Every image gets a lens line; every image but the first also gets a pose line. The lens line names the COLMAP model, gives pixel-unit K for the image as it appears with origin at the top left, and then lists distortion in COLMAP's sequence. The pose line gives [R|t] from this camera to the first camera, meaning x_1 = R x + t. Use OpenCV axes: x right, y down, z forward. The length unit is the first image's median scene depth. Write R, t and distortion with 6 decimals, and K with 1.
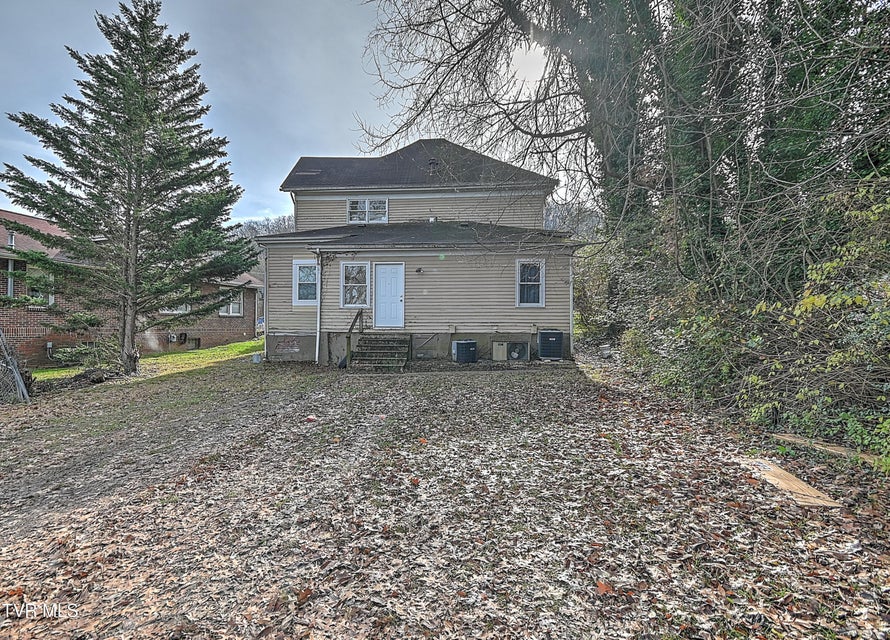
lens RADIAL K [[462.4, 0, 445.0], [0, 462.4, 320.0], [0, 0, 1]] dist [0.022974, 0.002233]
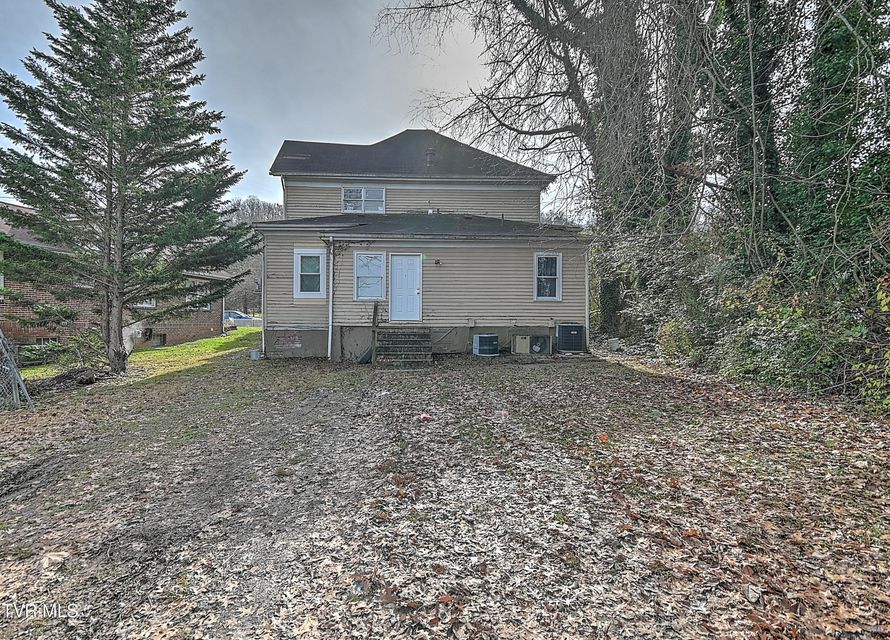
lens RADIAL K [[457.2, 0, 445.0], [0, 457.2, 320.0], [0, 0, 1]] dist [0.024643, -0.001612]
pose [[0.990218, 0.000463, 0.139527, -0.175213], [-0.001464, 0.999974, 0.007069, 0.007091], [-0.139520, -0.007204, 0.990193, 0.049685]]
